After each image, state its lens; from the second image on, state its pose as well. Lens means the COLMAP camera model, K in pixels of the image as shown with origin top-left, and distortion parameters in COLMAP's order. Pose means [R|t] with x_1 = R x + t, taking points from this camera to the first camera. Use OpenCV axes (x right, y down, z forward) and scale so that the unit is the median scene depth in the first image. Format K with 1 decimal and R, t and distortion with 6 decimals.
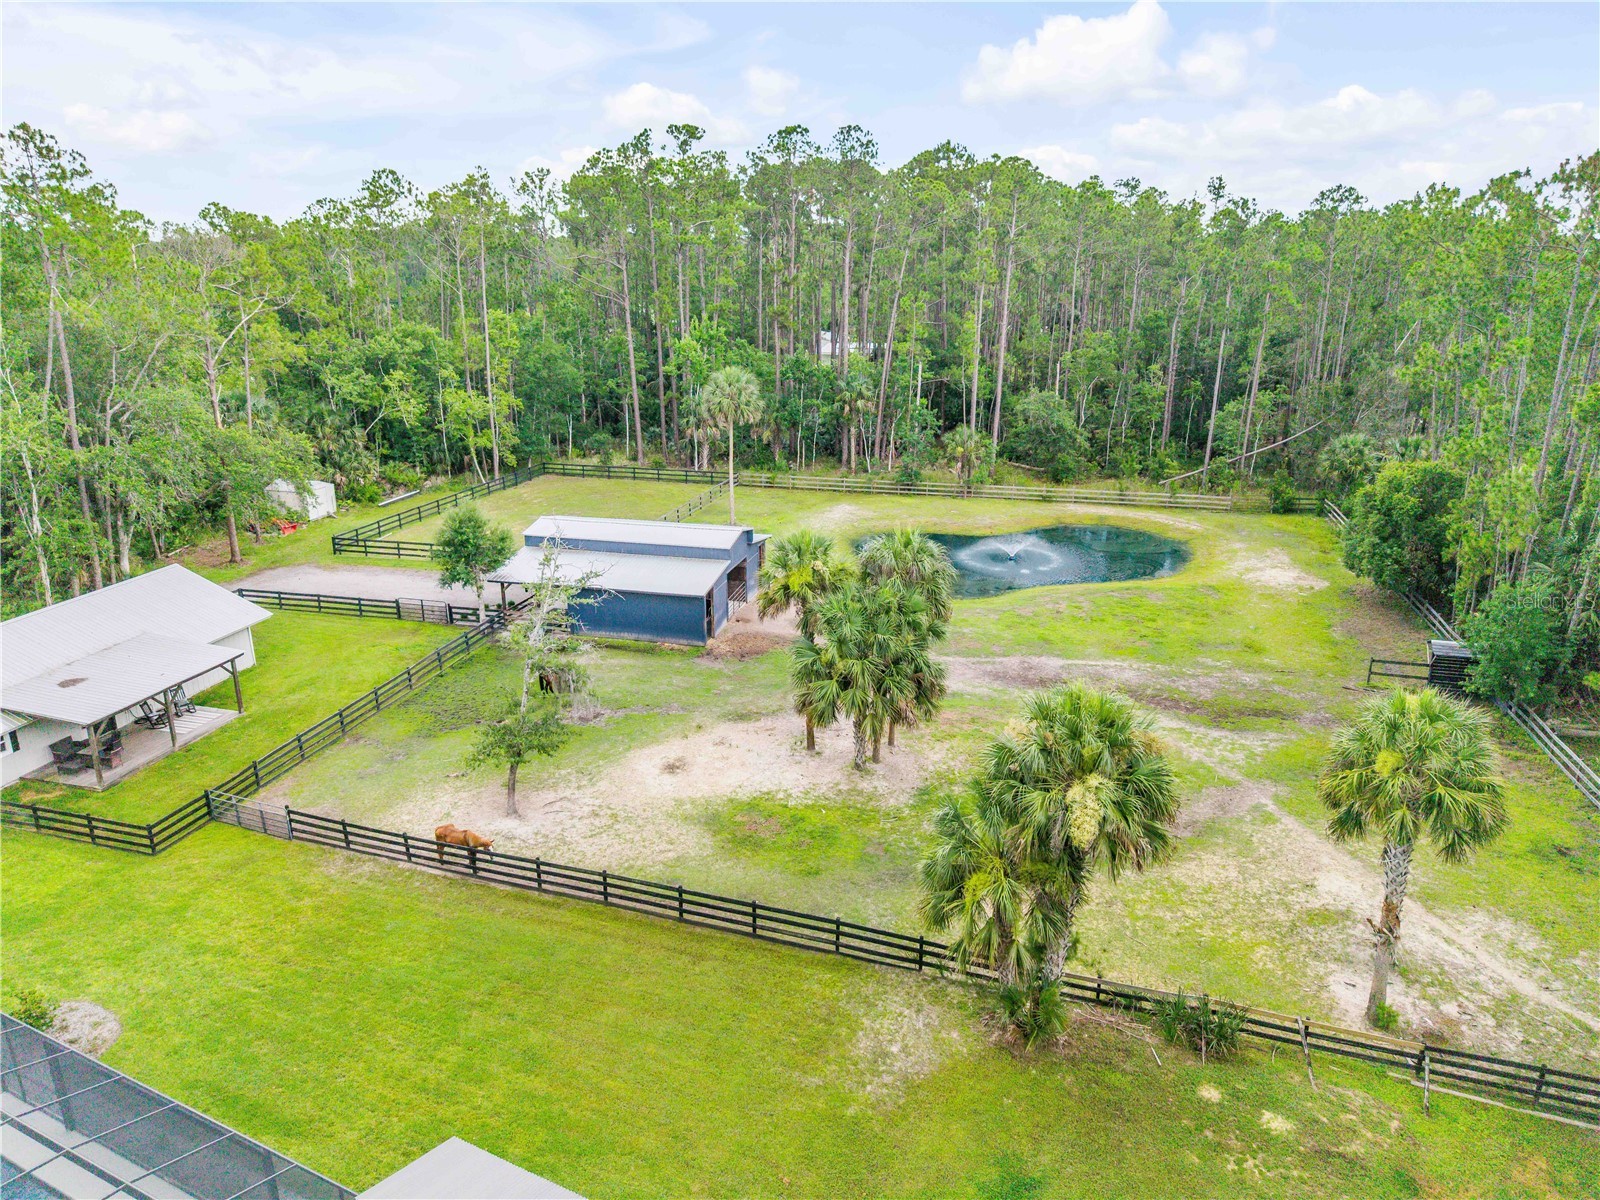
lens RADIAL K [[1112.4, 0, 757.8], [0, 1112.4, 598.6], [0, 0, 1]] dist [-0.002163, -0.001761]
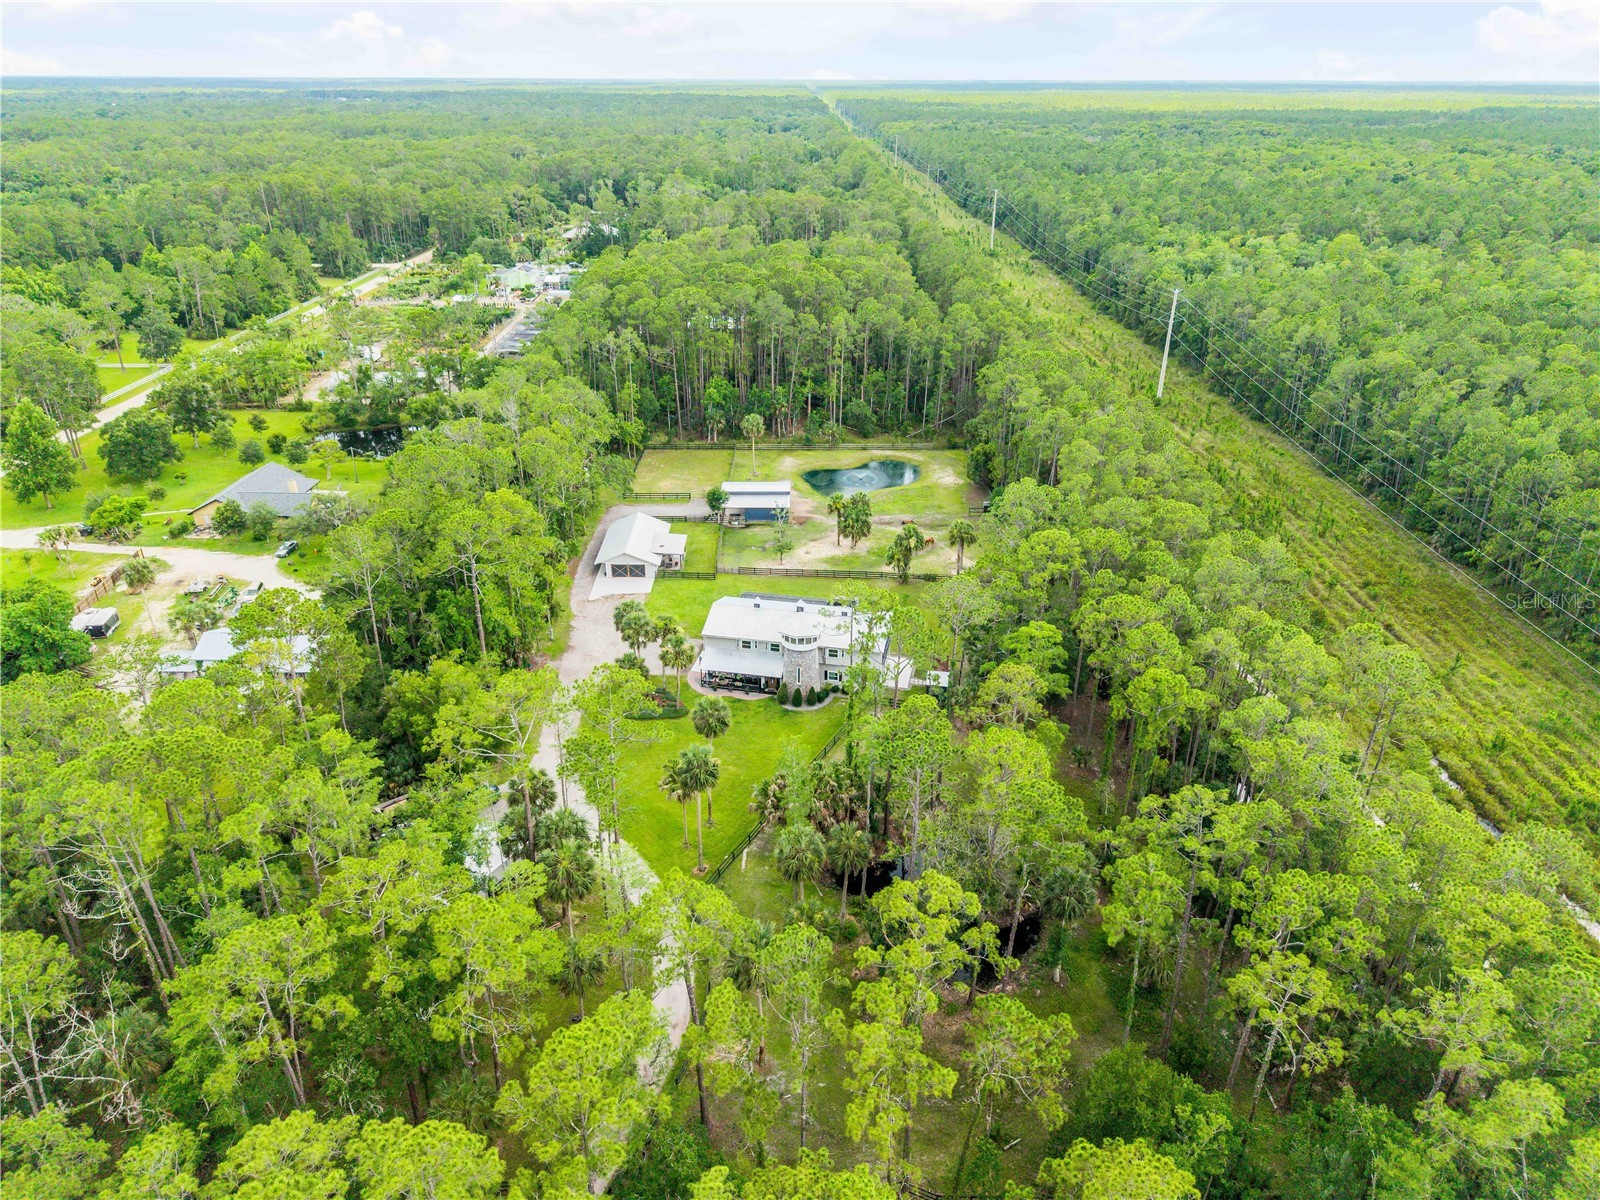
lens RADIAL K [[1111.8, 0, 800.0], [0, 1111.8, 600.0], [0, 0, 1]] dist [0.037893, -0.002371]
pose [[0.960698, -0.112752, 0.253665, -0.729504], [0.076656, 0.986018, 0.147959, -0.178743], [-0.266801, -0.122699, 0.955909, -1.837699]]
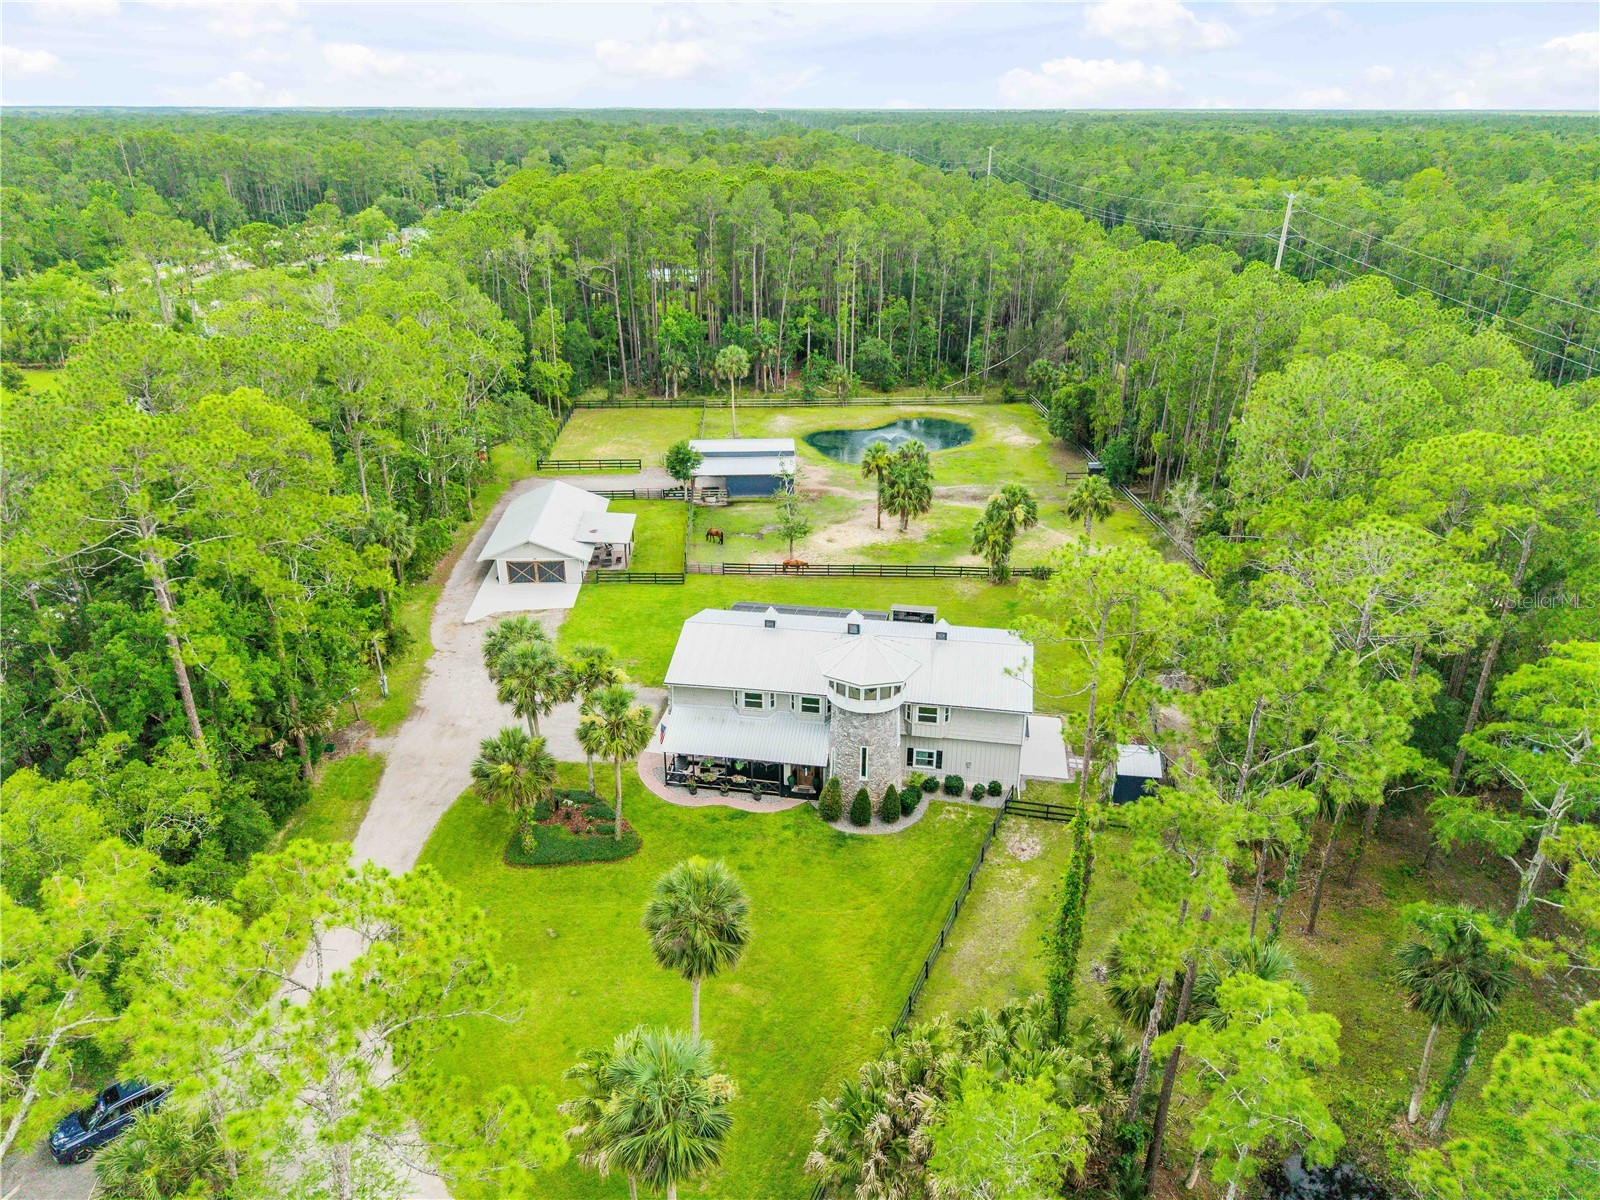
lens RADIAL K [[1111.8, 0, 800.0], [0, 1111.8, 600.0], [0, 0, 1]] dist [0.037893, -0.002371]
pose [[0.947772, -0.125874, 0.293060, -0.570121], [0.091339, 0.987463, 0.128737, -0.029271], [-0.305591, -0.095246, 0.947387, -0.879530]]
